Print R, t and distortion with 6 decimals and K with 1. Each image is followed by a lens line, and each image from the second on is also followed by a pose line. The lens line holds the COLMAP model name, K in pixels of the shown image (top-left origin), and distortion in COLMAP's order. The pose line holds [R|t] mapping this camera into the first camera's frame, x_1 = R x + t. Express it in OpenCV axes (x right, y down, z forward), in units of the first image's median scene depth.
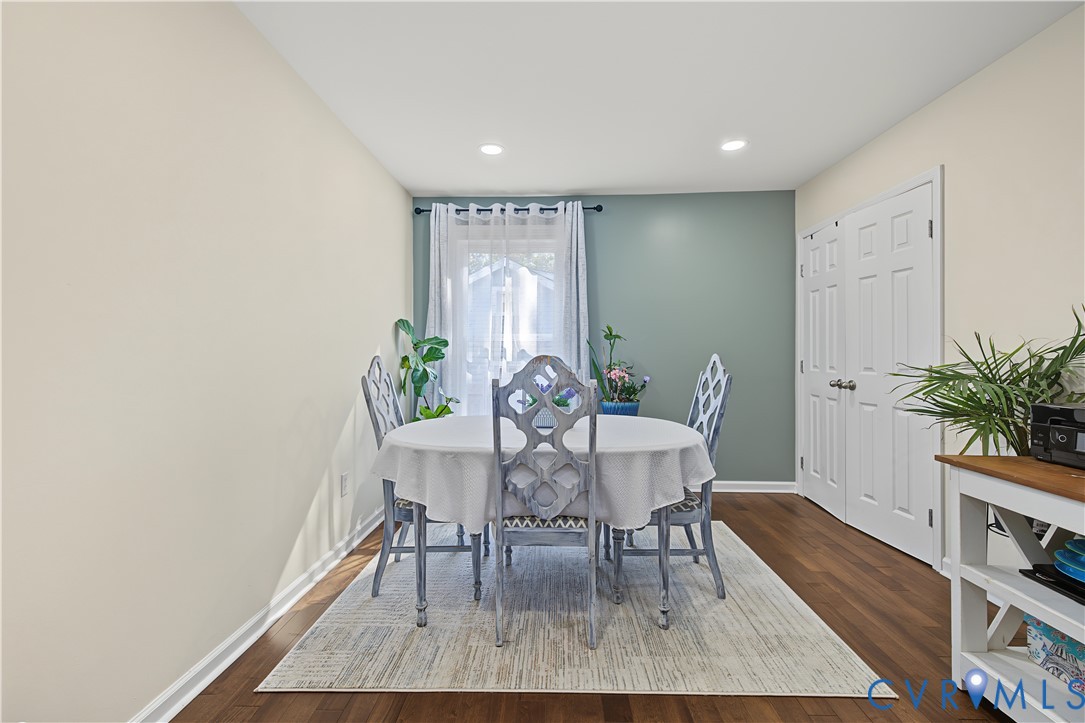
lens RADIAL K [[459.9, 0, 539.3], [0, 459.9, 356.9], [0, 0, 1]] dist [0.001369, -0.000254]
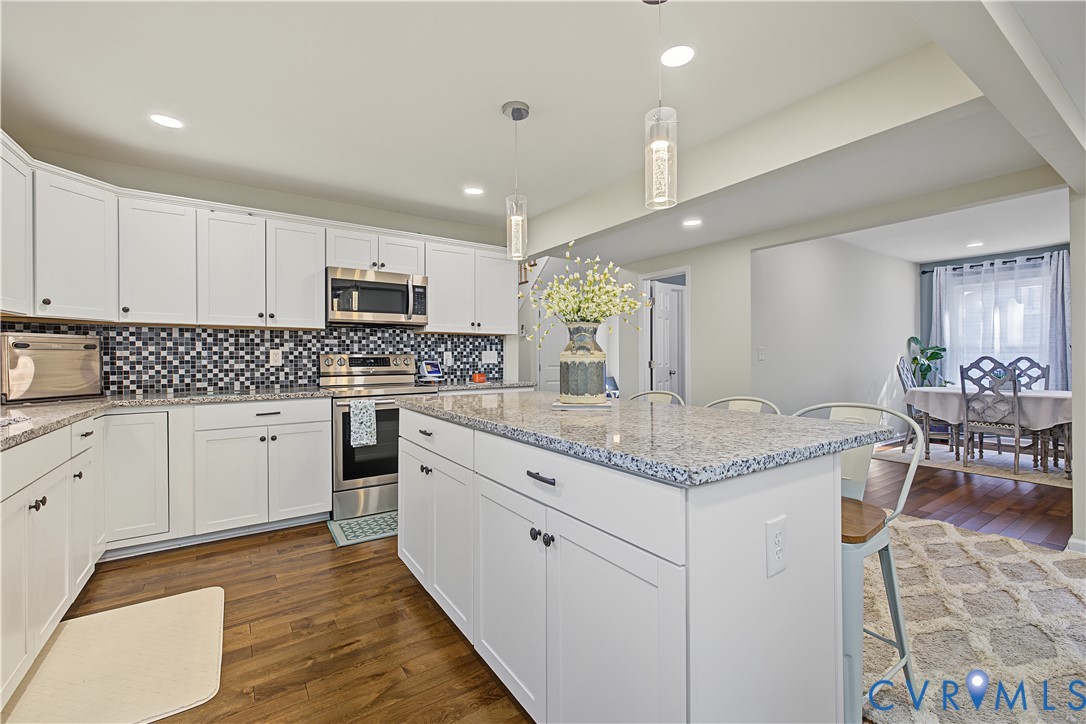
lens RADIAL K [[460.3, 0, 539.8], [0, 460.3, 357.4], [0, 0, 1]] dist [0.001369, -0.000254]
pose [[0.584493, -0.001892, -0.811397, 0.369049], [-0.001647, 0.999992, -0.003517, 0.009137], [0.811397, 0.003392, 0.584485, -1.468233]]
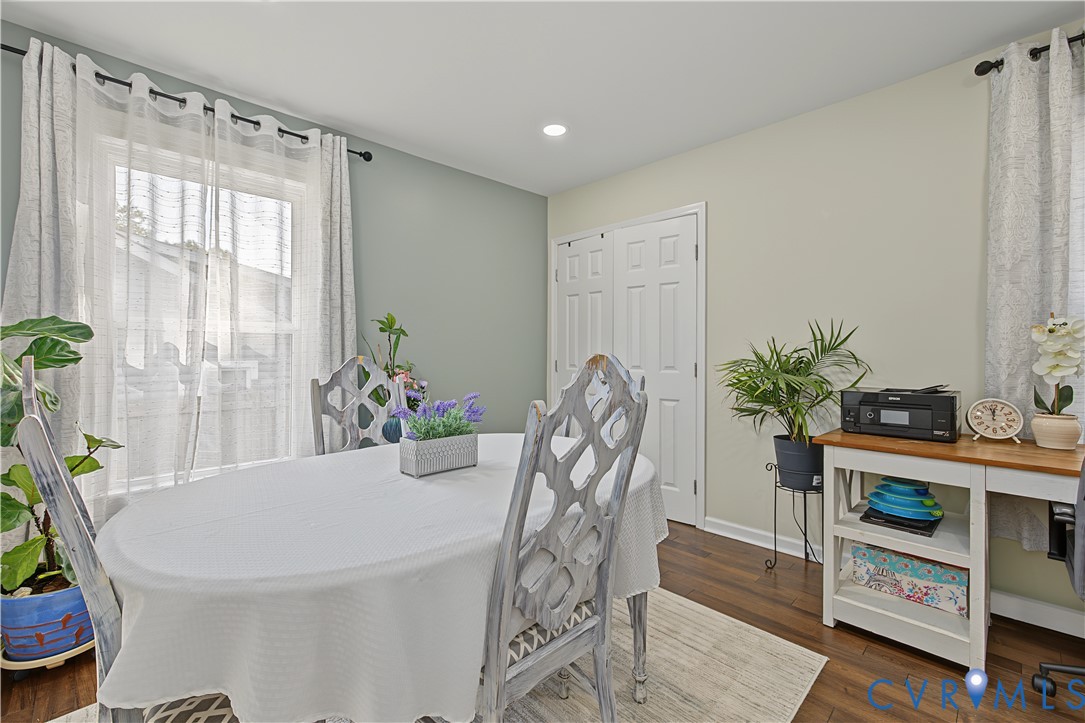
lens RADIAL K [[459.9, 0, 539.3], [0, 459.9, 356.9], [0, 0, 1]] dist [0.001369, -0.000254]
pose [[0.697709, -0.003007, 0.716375, -0.261551], [0.003551, 0.999993, 0.000740, -0.000876], [-0.716373, 0.002028, 0.697715, 0.362473]]
